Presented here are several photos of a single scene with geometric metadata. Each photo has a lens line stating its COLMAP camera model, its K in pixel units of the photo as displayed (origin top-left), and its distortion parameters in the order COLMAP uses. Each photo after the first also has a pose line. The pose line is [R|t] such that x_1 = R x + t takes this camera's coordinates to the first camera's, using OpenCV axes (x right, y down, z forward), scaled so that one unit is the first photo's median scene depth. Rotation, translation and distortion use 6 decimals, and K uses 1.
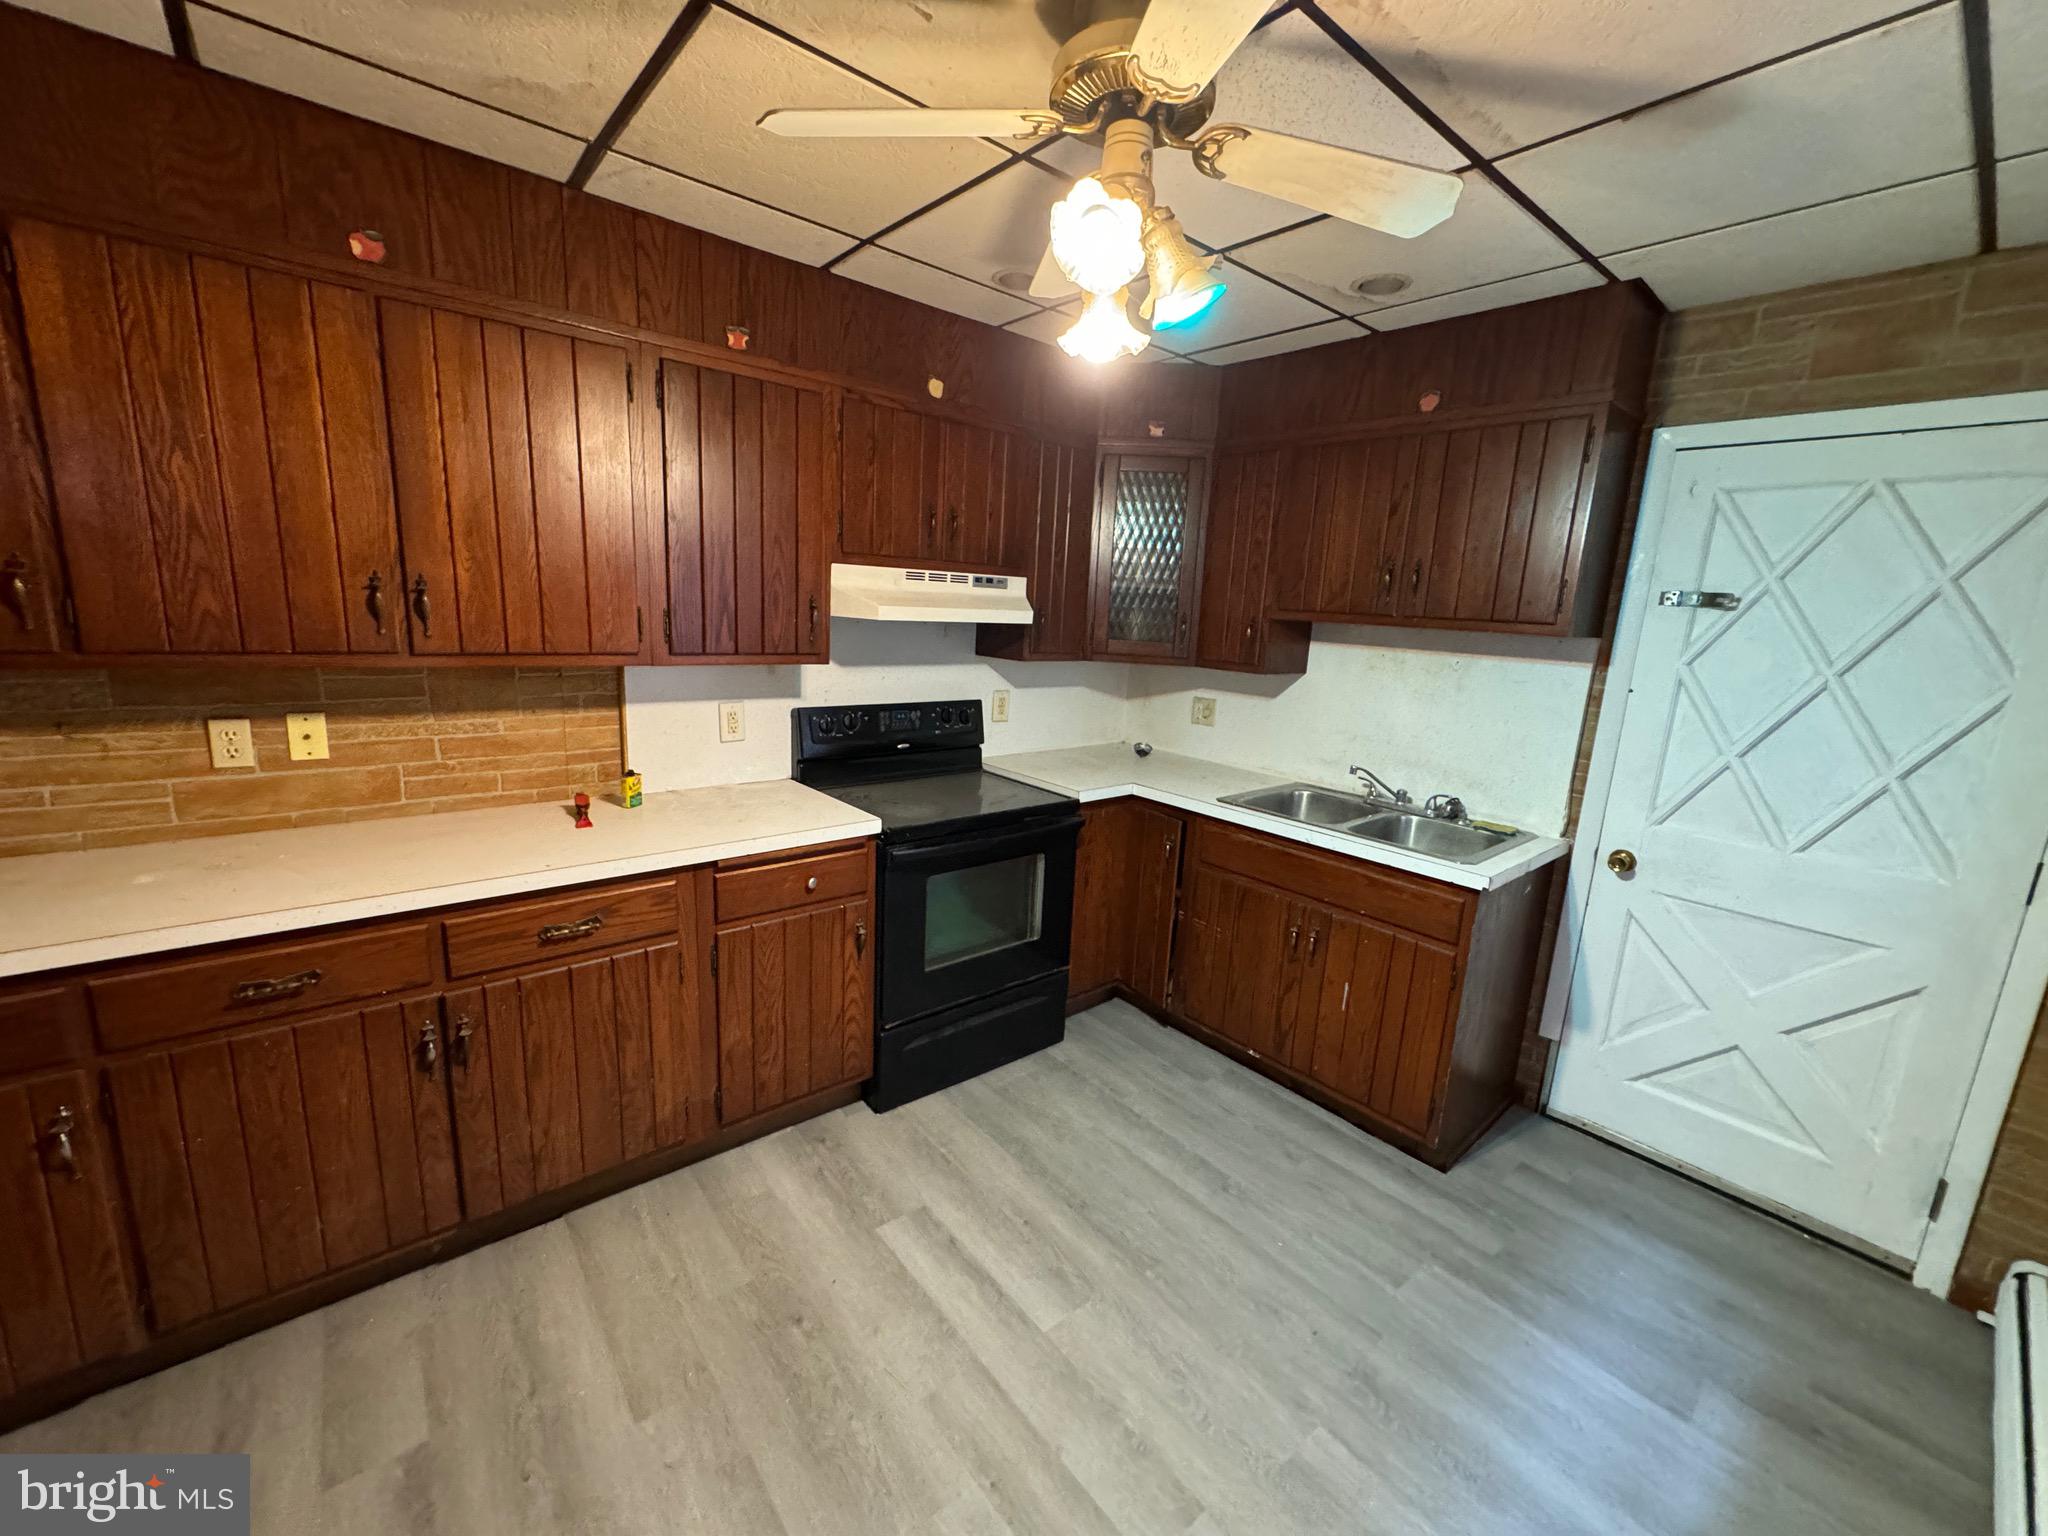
lens RADIAL K [[817.7, 0, 1021.8], [0, 817.7, 767.7], [0, 0, 1]] dist [-0.002290, -0.000126]
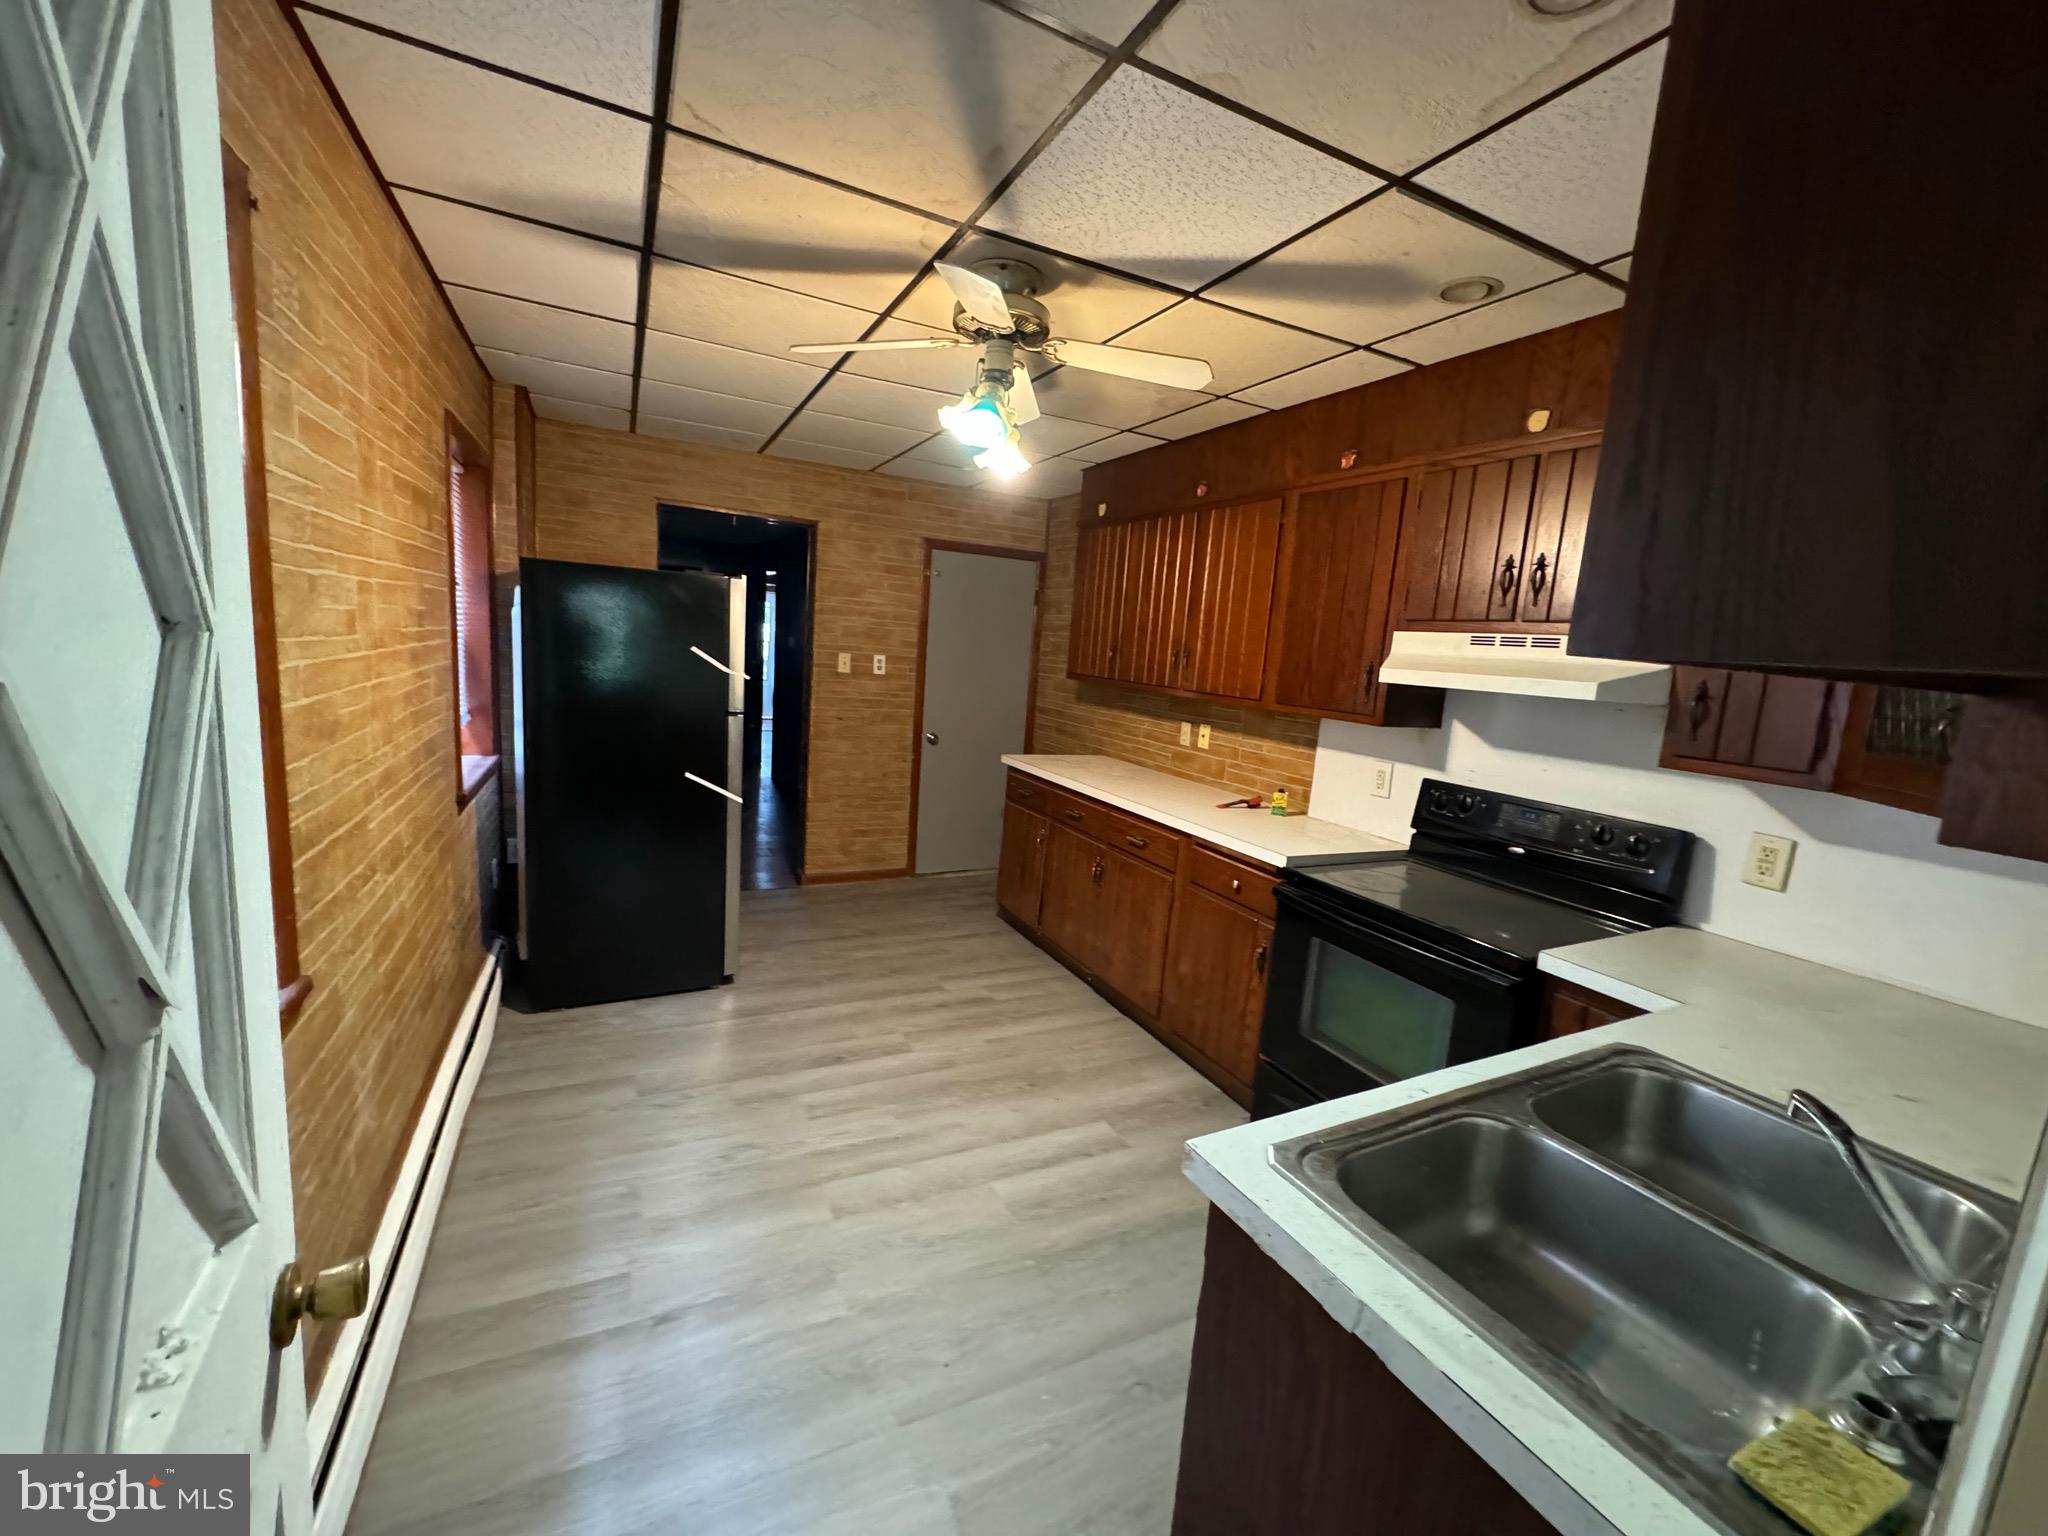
lens RADIAL K [[817.7, 0, 1023.9], [0, 817.7, 766.8], [0, 0, 1]] dist [-0.002290, -0.000126]
pose [[-0.227878, 0.077984, -0.970562, 1.114632], [-0.277922, 0.950111, 0.141594, -0.124960], [0.933183, 0.302007, -0.194836, 1.001808]]
